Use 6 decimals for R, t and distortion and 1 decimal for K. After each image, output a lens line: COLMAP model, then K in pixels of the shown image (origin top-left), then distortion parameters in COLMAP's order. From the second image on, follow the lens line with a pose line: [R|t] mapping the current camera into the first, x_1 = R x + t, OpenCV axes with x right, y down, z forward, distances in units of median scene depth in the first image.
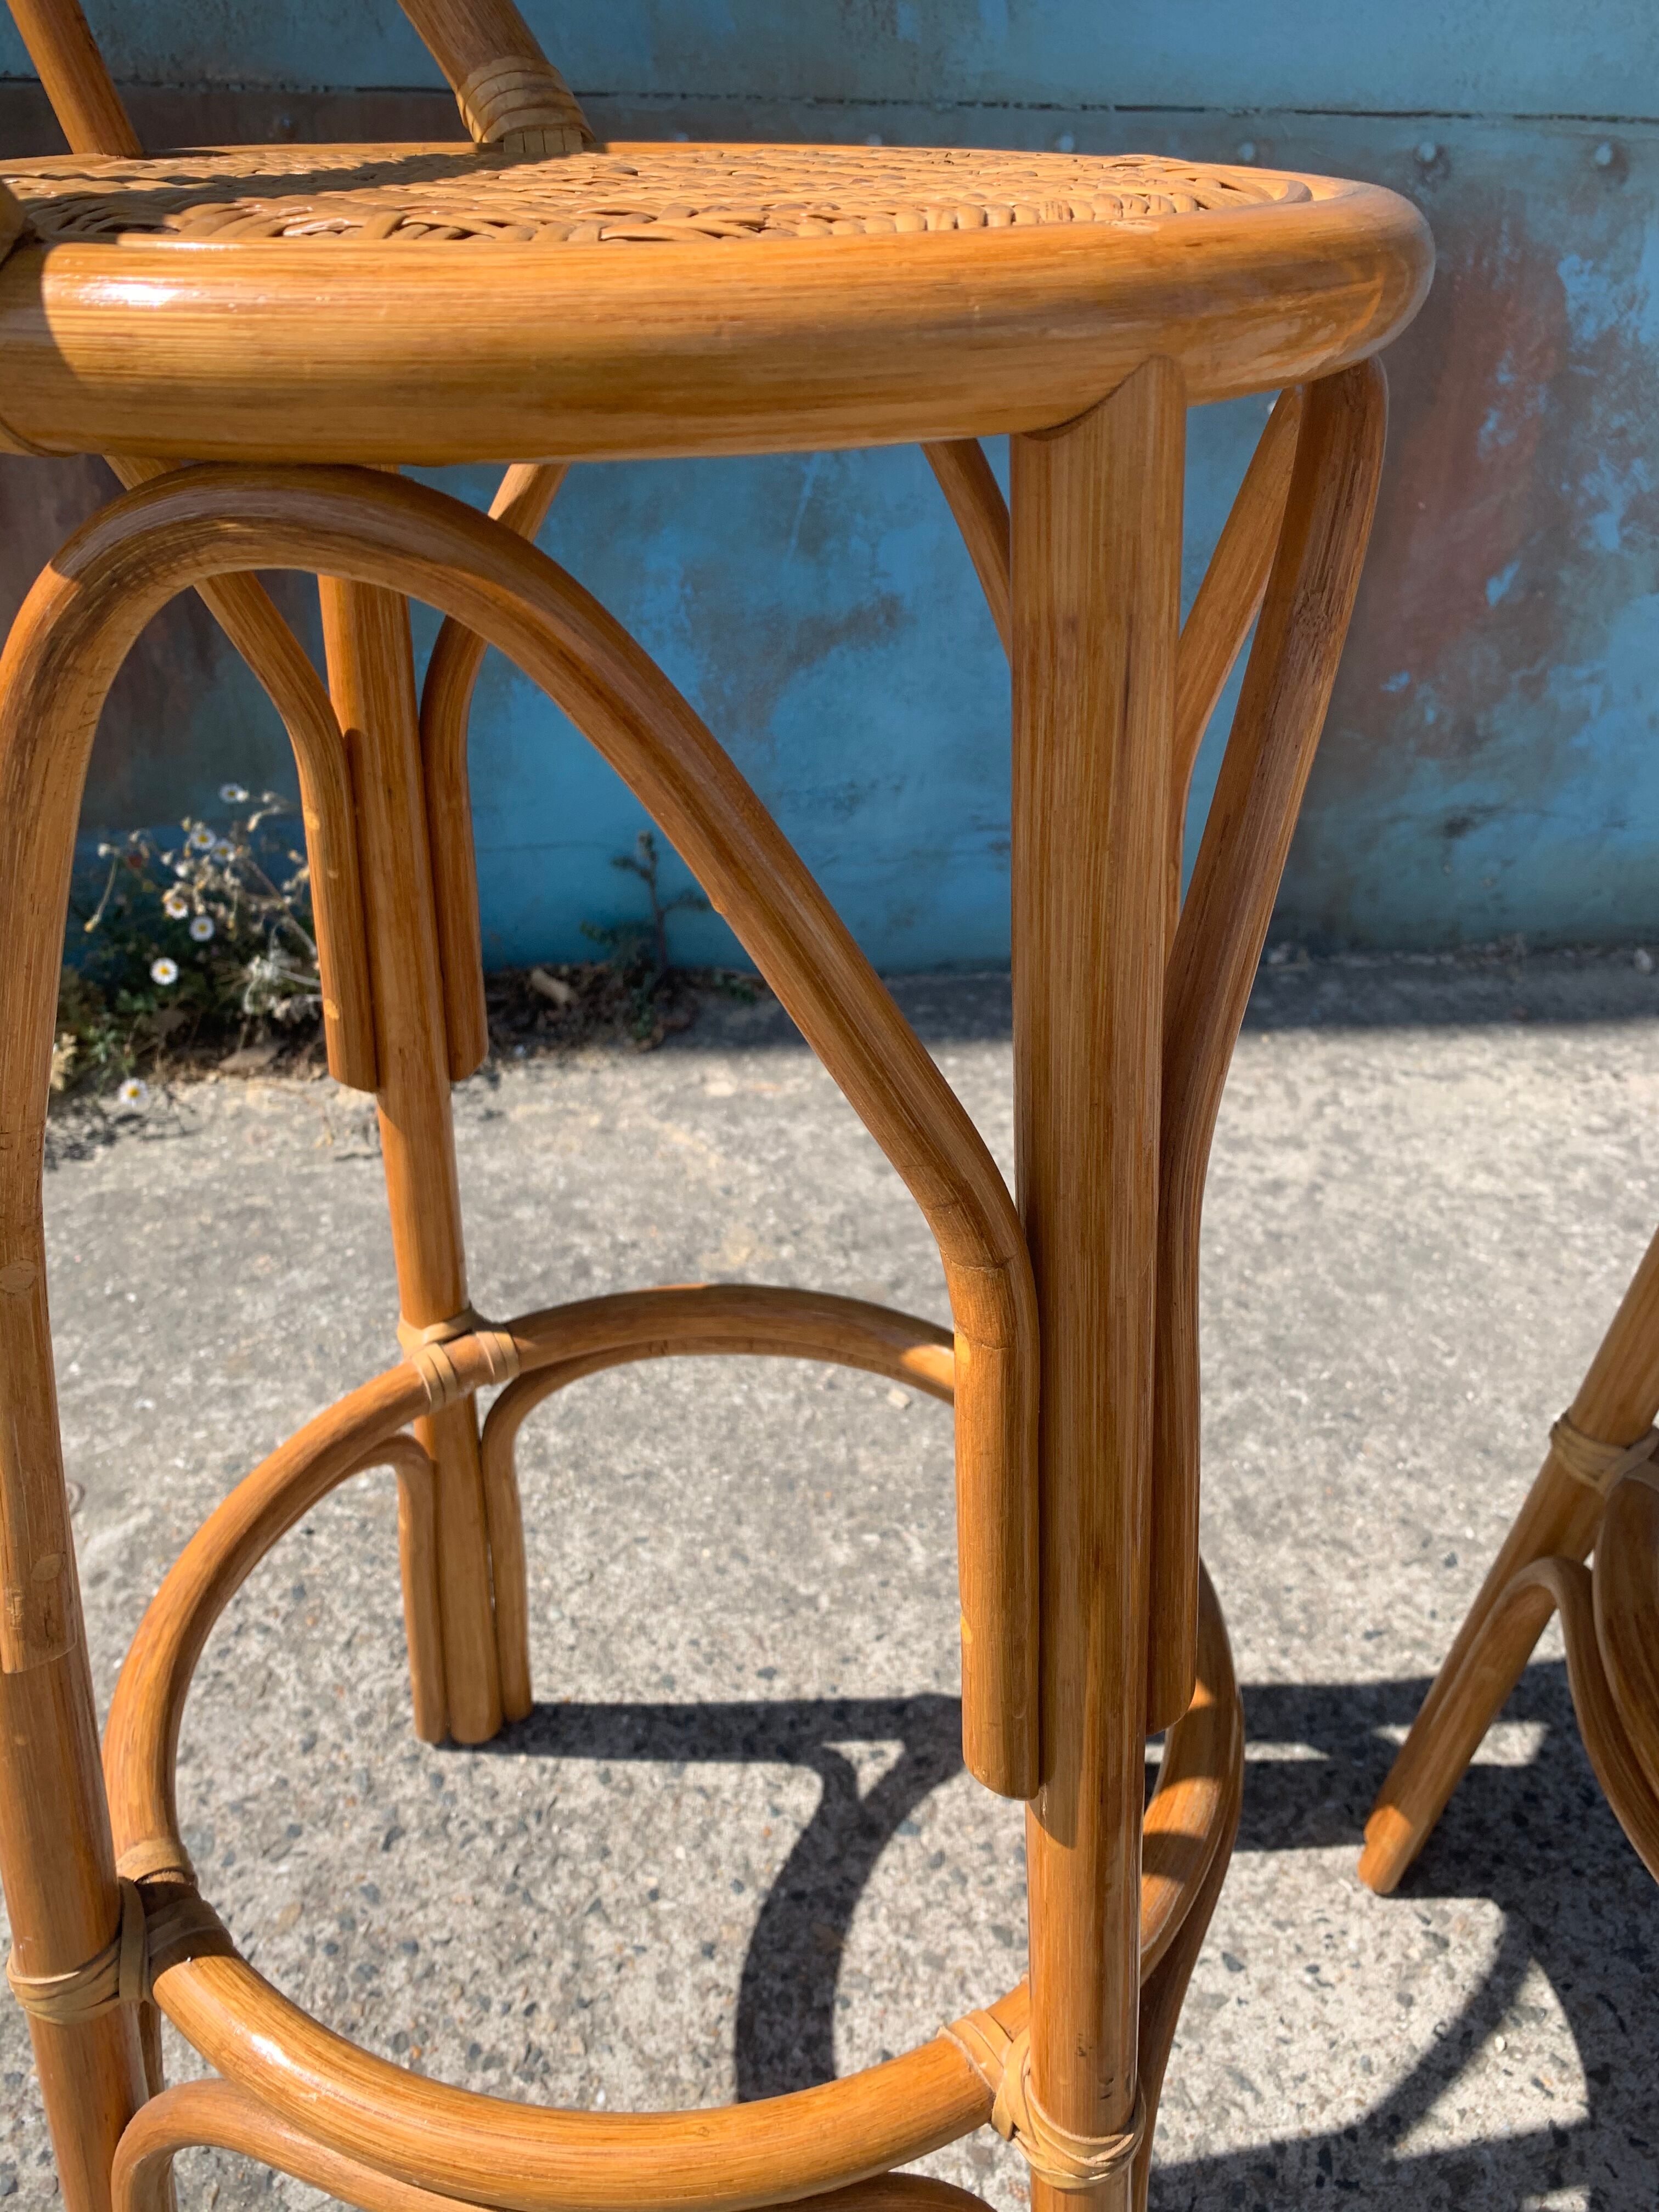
lens RADIAL K [[1720.8, 0, 842.5], [0, 1720.8, 1091.9], [0, 0, 1]] dist [0.009108, -0.014186]
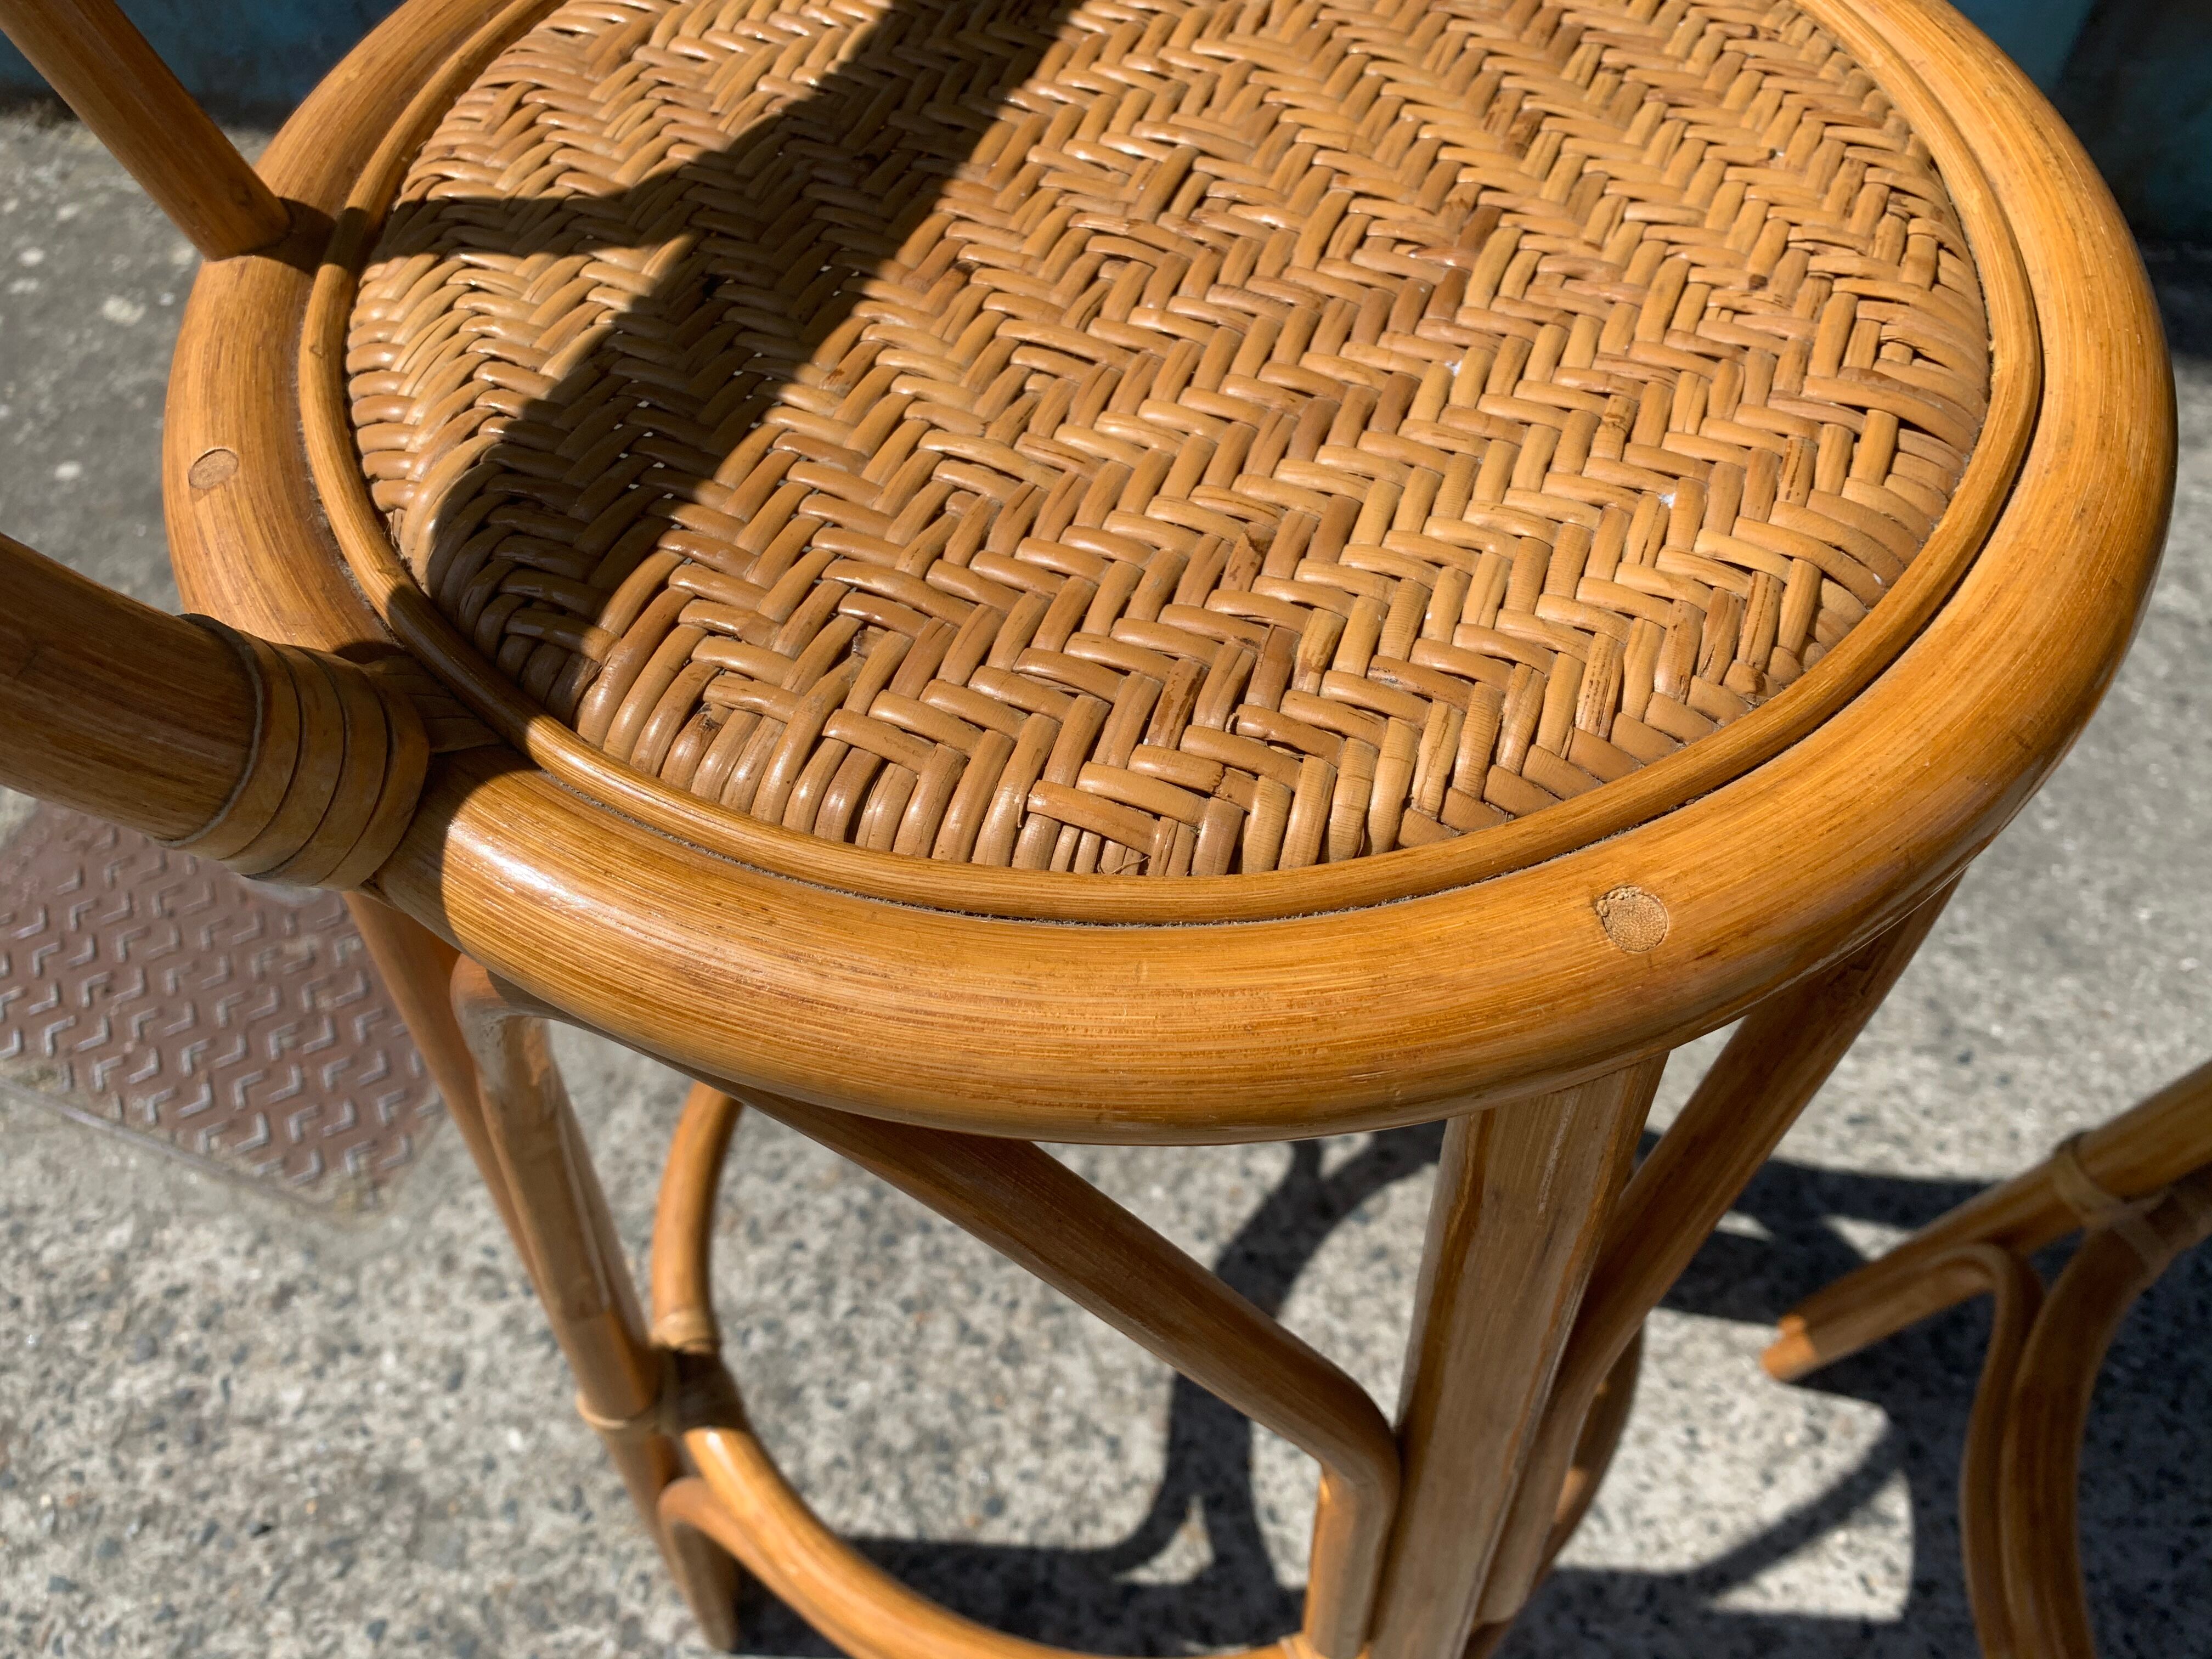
lens RADIAL K [[1720.8, 0, 1093.6], [0, 1720.8, 809.9], [0, 0, 1]] dist [0.009108, -0.014186]
pose [[0.967175, 0.187234, -0.171803, 0.011608], [-0.098666, 0.899747, 0.425113, -0.221008], [0.234175, -0.394207, 0.888686, 0.057648]]
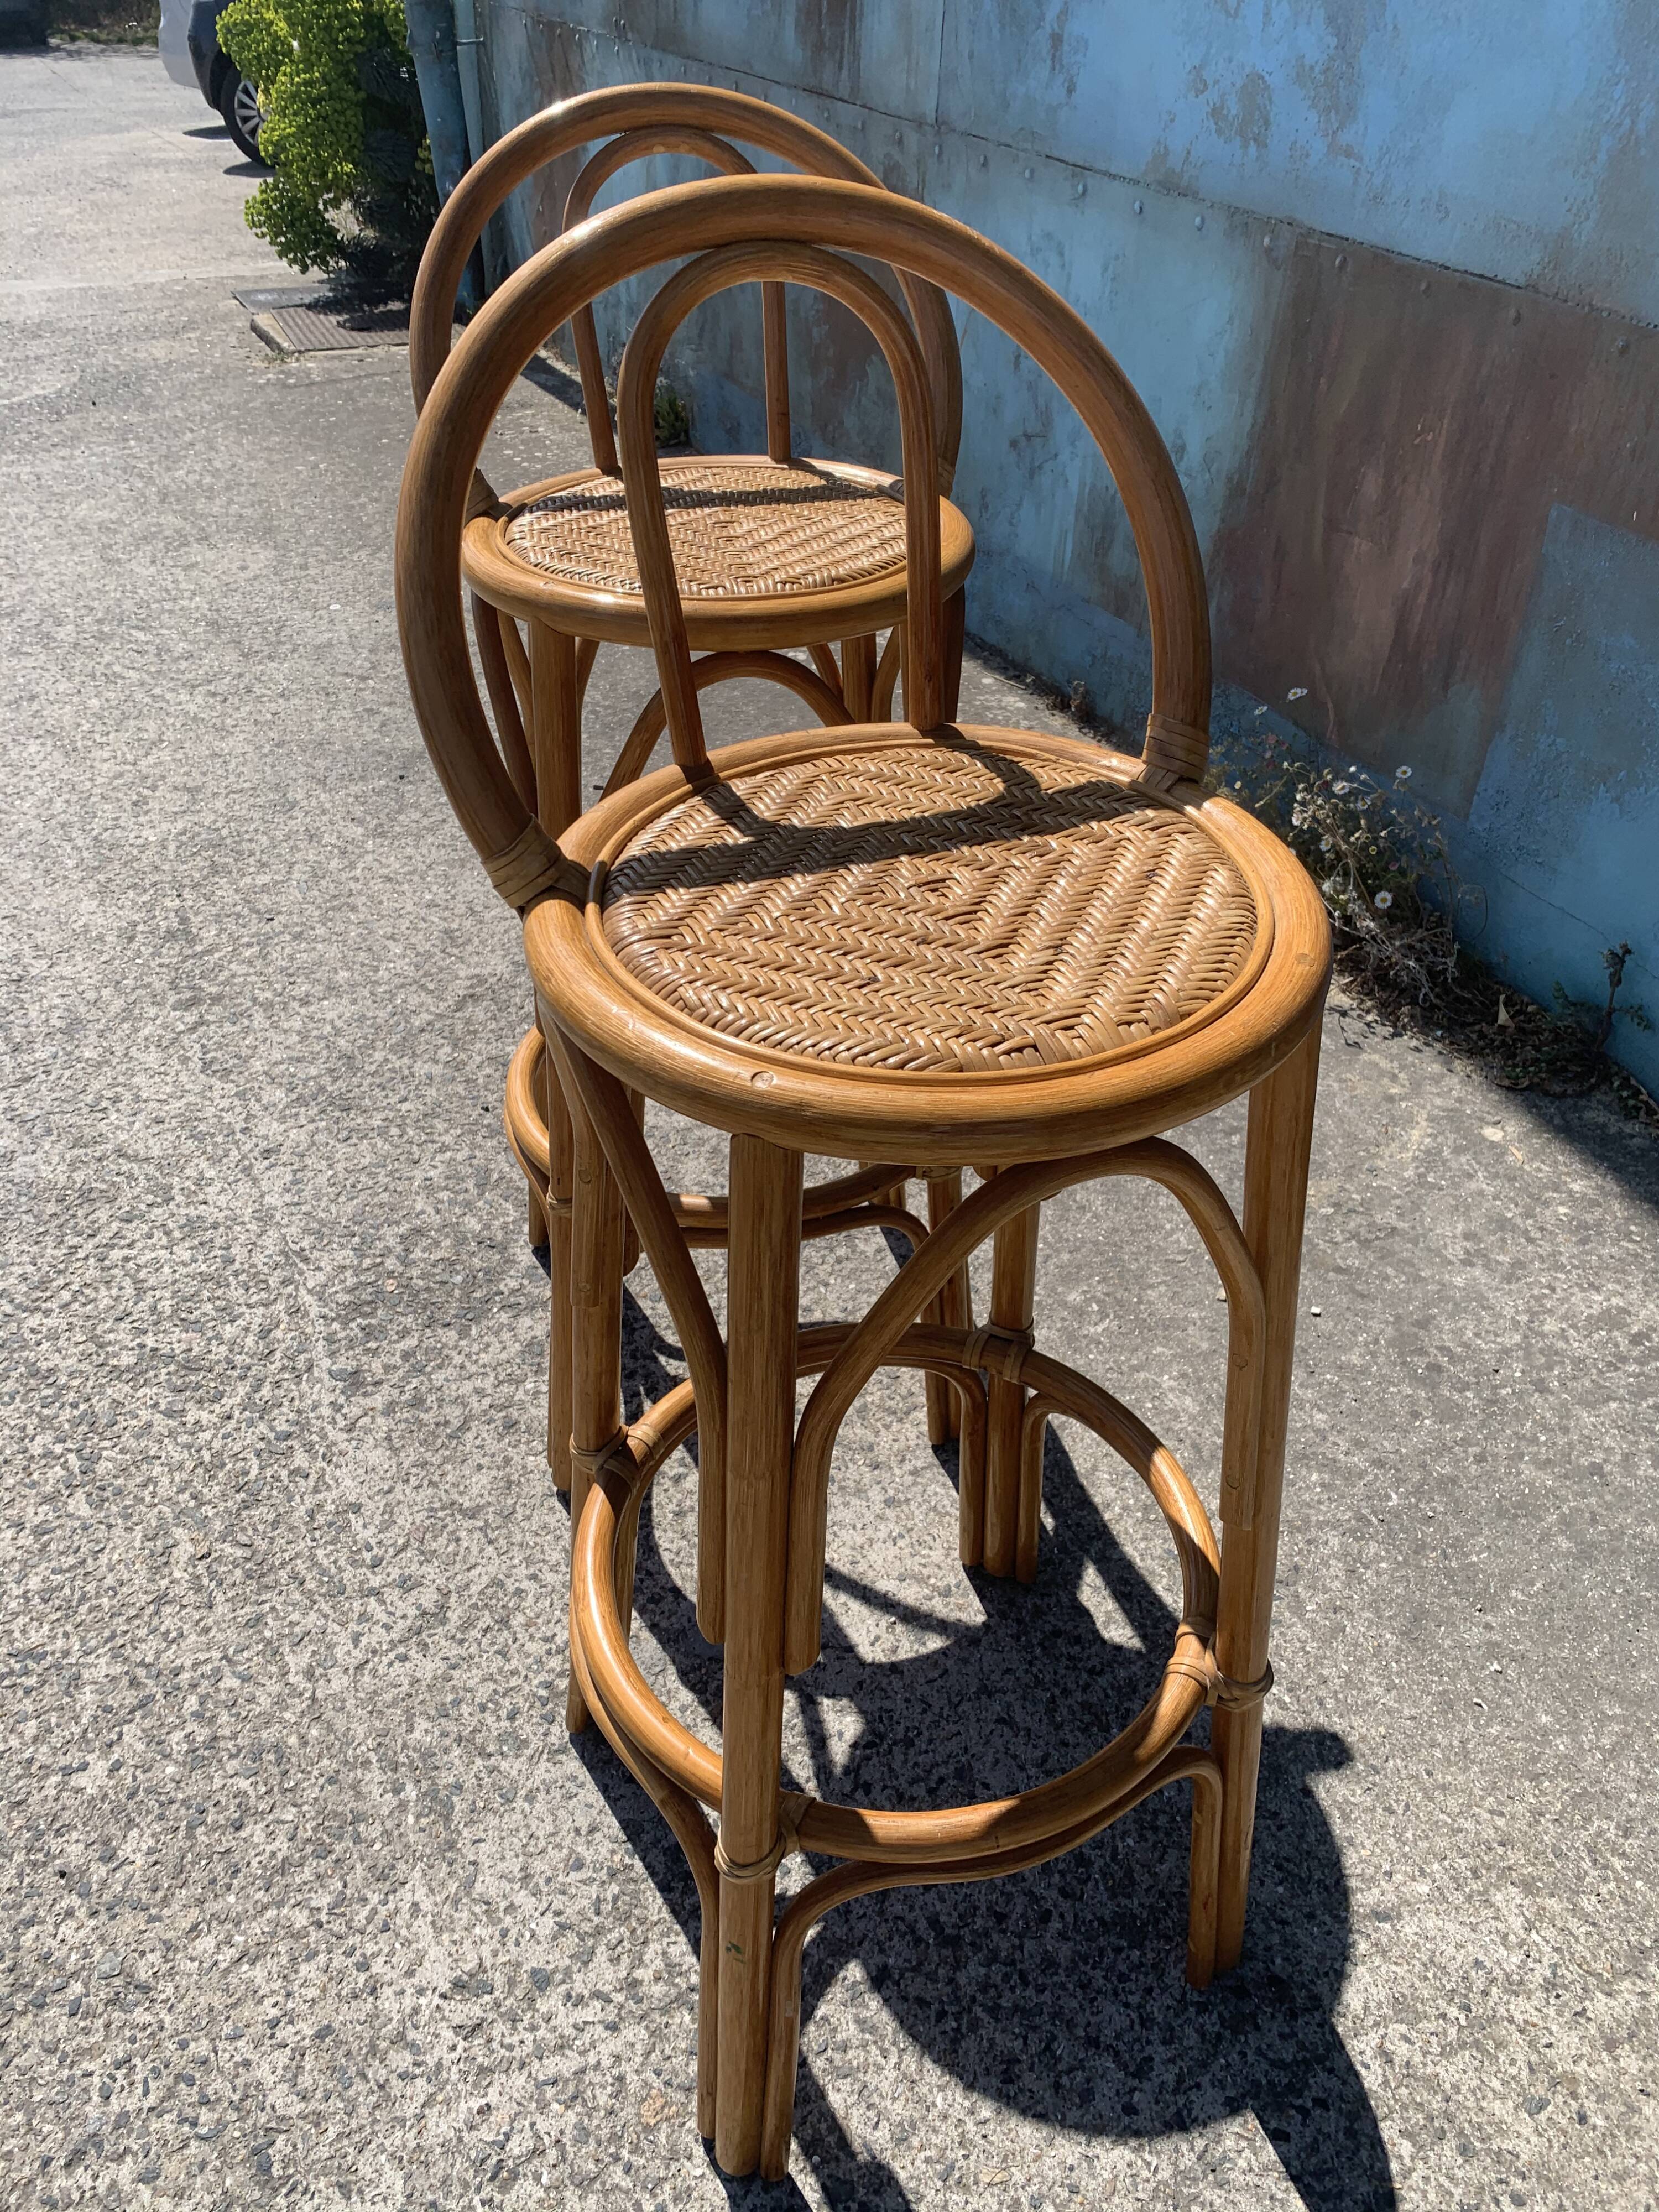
lens RADIAL K [[1720.8, 0, 820.7], [0, 1720.8, 1104.9], [0, 0, 1]] dist [0.009108, -0.014186]
pose [[0.307016, 0.545762, -0.779670, 1.045229], [-0.487898, 0.793649, 0.363424, -0.330224], [0.817127, 0.268822, 0.509939, -0.056612]]
